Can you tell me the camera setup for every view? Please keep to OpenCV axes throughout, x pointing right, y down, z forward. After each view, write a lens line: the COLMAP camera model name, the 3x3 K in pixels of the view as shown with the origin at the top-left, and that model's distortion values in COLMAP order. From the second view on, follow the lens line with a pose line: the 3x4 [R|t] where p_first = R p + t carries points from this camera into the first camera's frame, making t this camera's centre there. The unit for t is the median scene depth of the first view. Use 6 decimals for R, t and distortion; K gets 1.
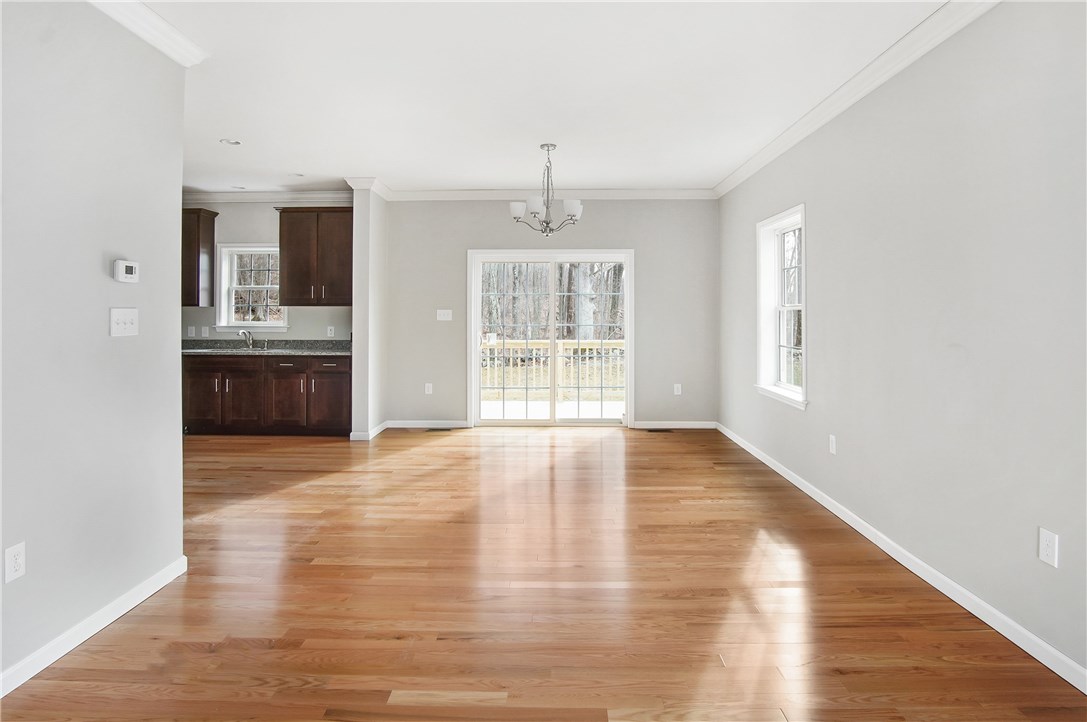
lens RADIAL K [[607.5, 0, 533.5], [0, 607.5, 307.5], [0, 0, 1]] dist [-0.018946, -0.000875]
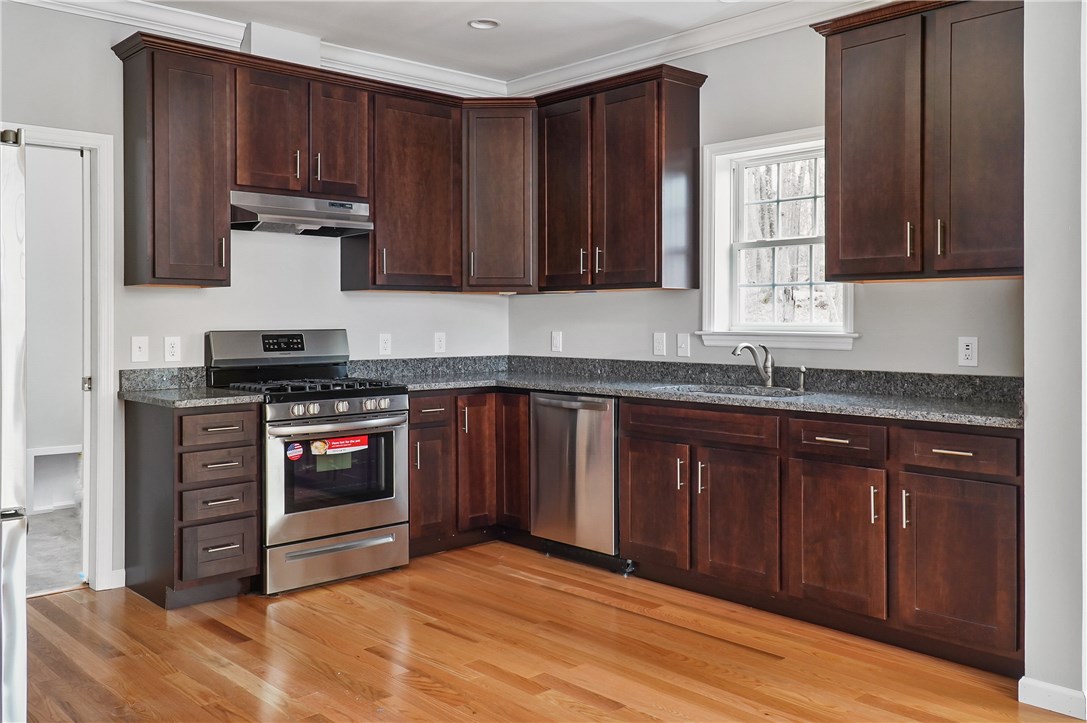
lens RADIAL K [[952.1, 0, 555.1], [0, 952.1, 318.2], [0, 0, 1]] dist [0.004960, 0.017427]
pose [[0.705767, -0.001763, -0.708442, -0.119702], [0.007616, 0.999958, 0.005099, 0.017078], [0.708403, -0.008994, 0.705751, 0.476486]]
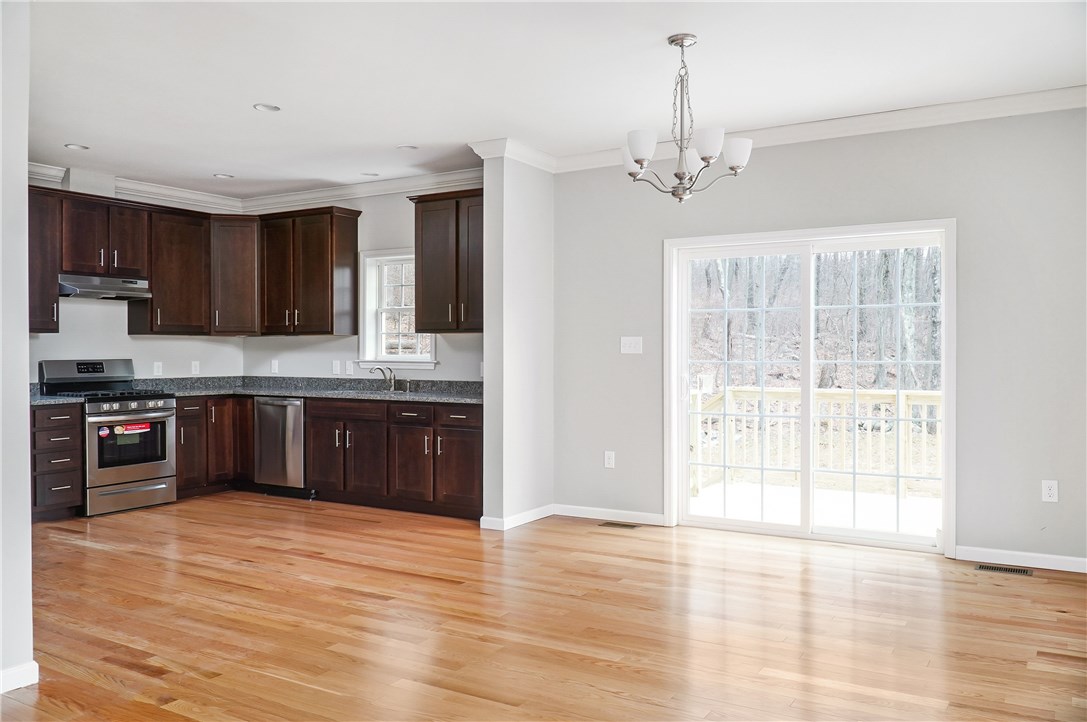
lens RADIAL K [[864.3, 0, 551.1], [0, 864.3, 355.3], [0, 0, 1]] dist [-0.003636, -0.009736]
pose [[0.871040, 0.002299, -0.491206, 0.241401], [0.005479, 0.999881, 0.014395, 0.010489], [0.491181, -0.015230, 0.870924, 0.188339]]
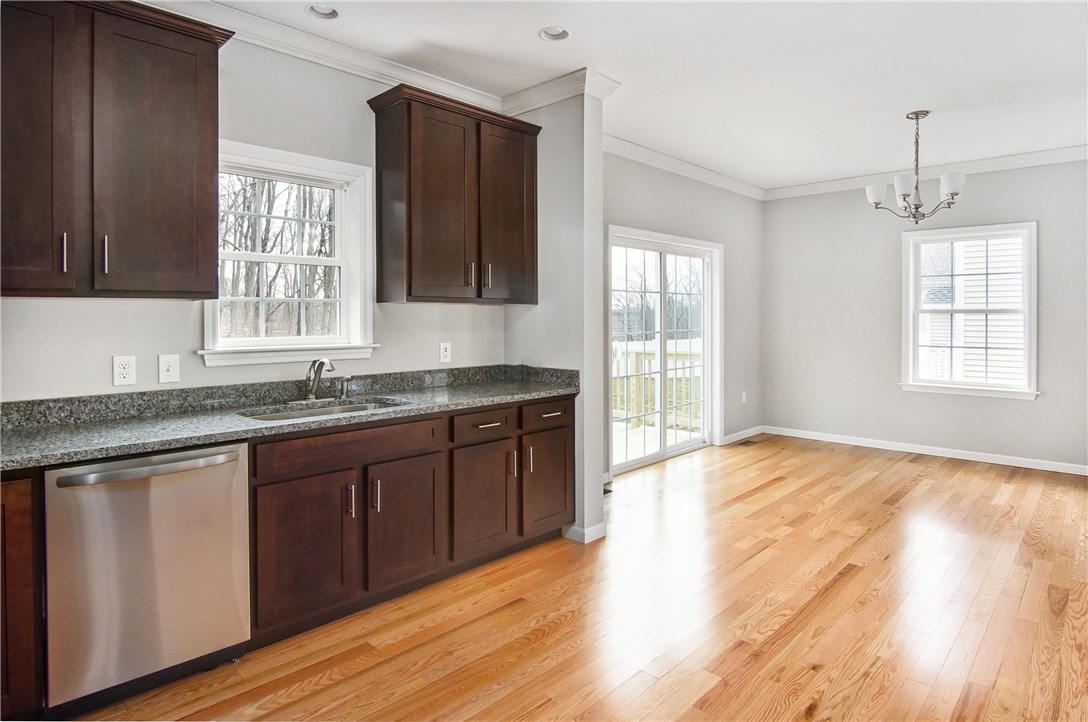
lens RADIAL K [[608.0, 0, 536.8], [0, 608.0, 318.3], [0, 0, 1]] dist [-0.018946, -0.000875]
pose [[0.677627, -0.005928, 0.735382, -0.731211], [-0.006429, 0.999882, 0.013984, 0.002657], [-0.735378, -0.014204, 0.677509, 0.643437]]
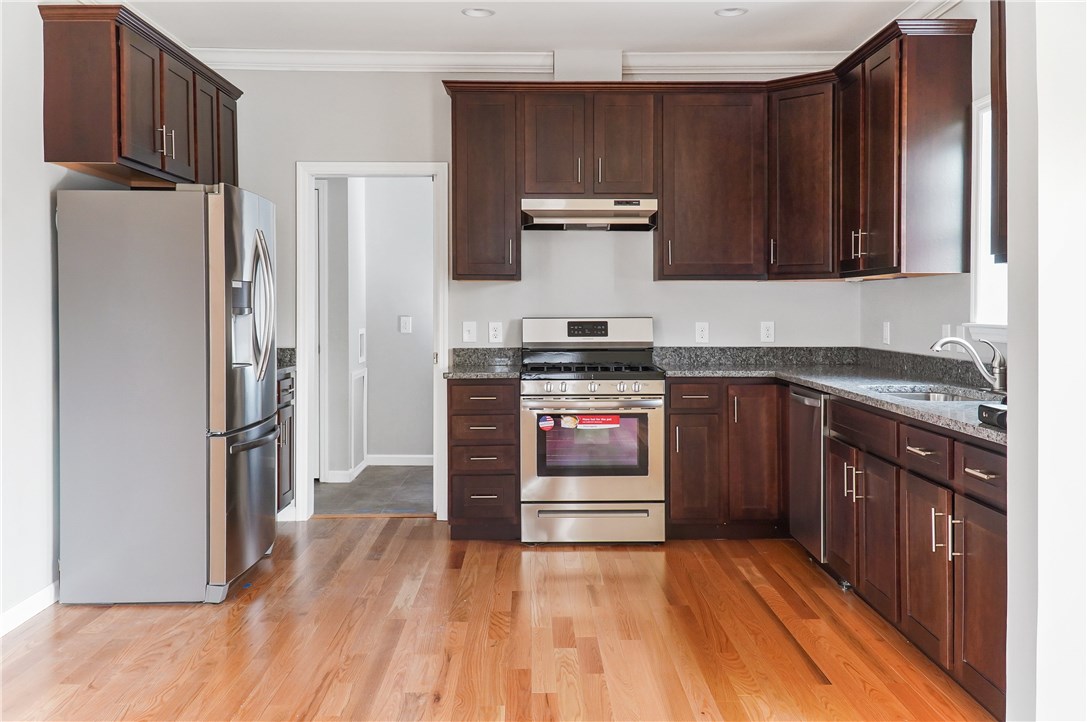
lens RADIAL K [[1039.1, 0, 533.8], [0, 1039.1, 305.6], [0, 0, 1]] dist [0.016944, 0.000000]
pose [[0.041828, -0.001352, -0.999124, 0.117413], [0.008724, 0.999961, -0.000987, 0.018680], [0.999087, -0.008675, 0.041838, 0.776967]]
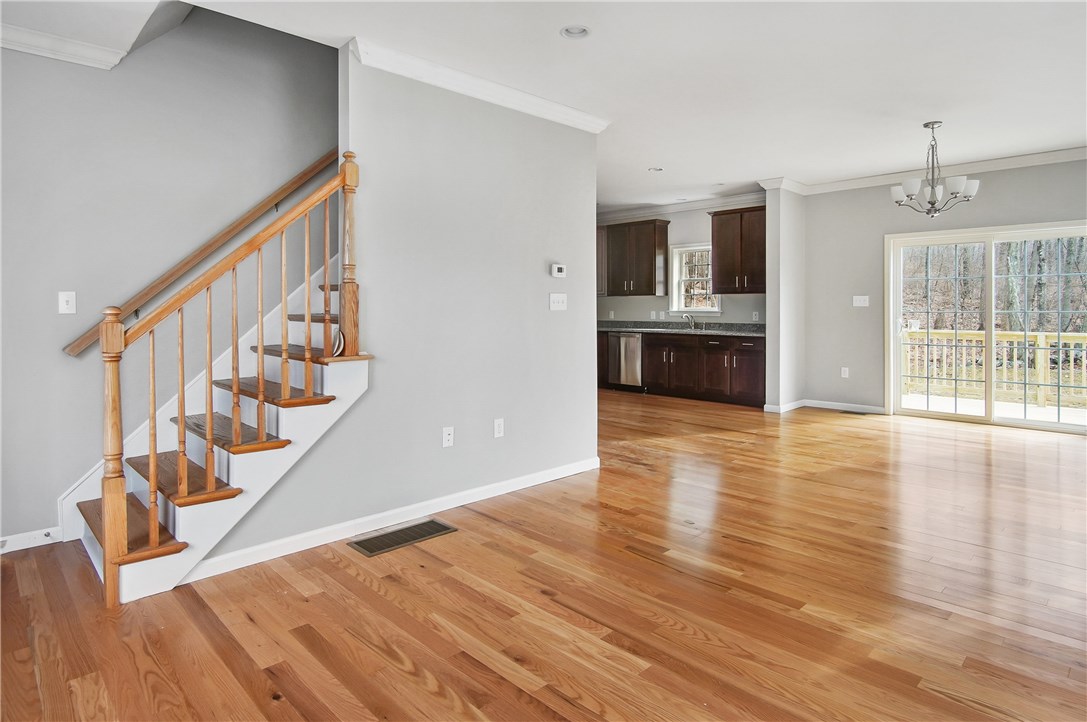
lens RADIAL K [[603.8, 0, 563.1], [0, 603.8, 304.8], [0, 0, 1]] dist [-0.016607, 0.003373]
pose [[0.731433, -0.002024, -0.681911, 0.189512], [0.007823, 0.999955, 0.005422, 0.009925], [0.681869, -0.009301, 0.731415, -0.081015]]
